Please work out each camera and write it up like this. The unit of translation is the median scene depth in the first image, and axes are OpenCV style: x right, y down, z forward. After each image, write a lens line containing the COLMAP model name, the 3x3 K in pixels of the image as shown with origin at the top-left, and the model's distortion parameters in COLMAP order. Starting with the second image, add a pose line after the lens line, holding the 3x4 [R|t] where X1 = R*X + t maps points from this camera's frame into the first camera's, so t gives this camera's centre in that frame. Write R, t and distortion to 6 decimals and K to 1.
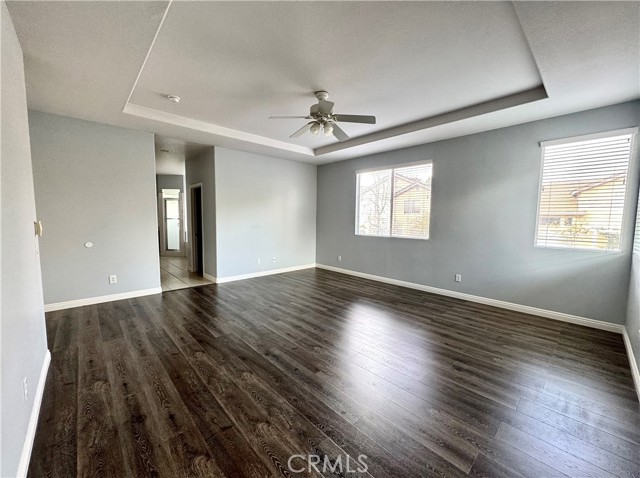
lens RADIAL K [[256.4, 0, 316.8], [0, 256.4, 235.2], [0, 0, 1]] dist [-0.006038, -0.000228]
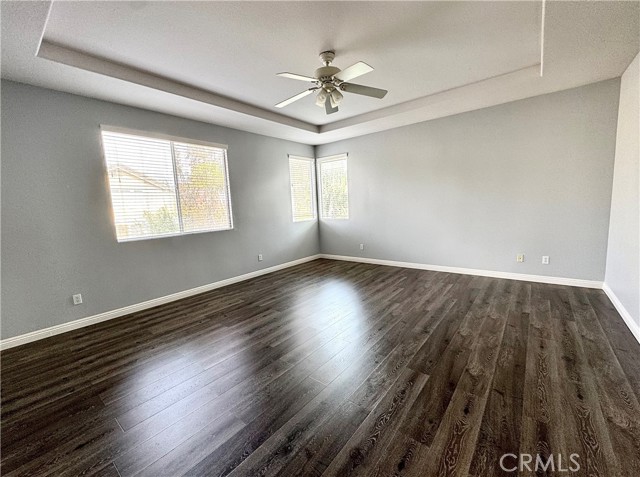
lens RADIAL K [[273.2, 0, 318.5], [0, 273.2, 236.2], [0, 0, 1]] dist [-0.004938, 0.000355]
pose [[-0.150794, -0.116984, 0.981619, -0.970099], [0.113398, 0.984372, 0.134732, -0.090099], [-0.982040, 0.131630, -0.135172, 1.279507]]
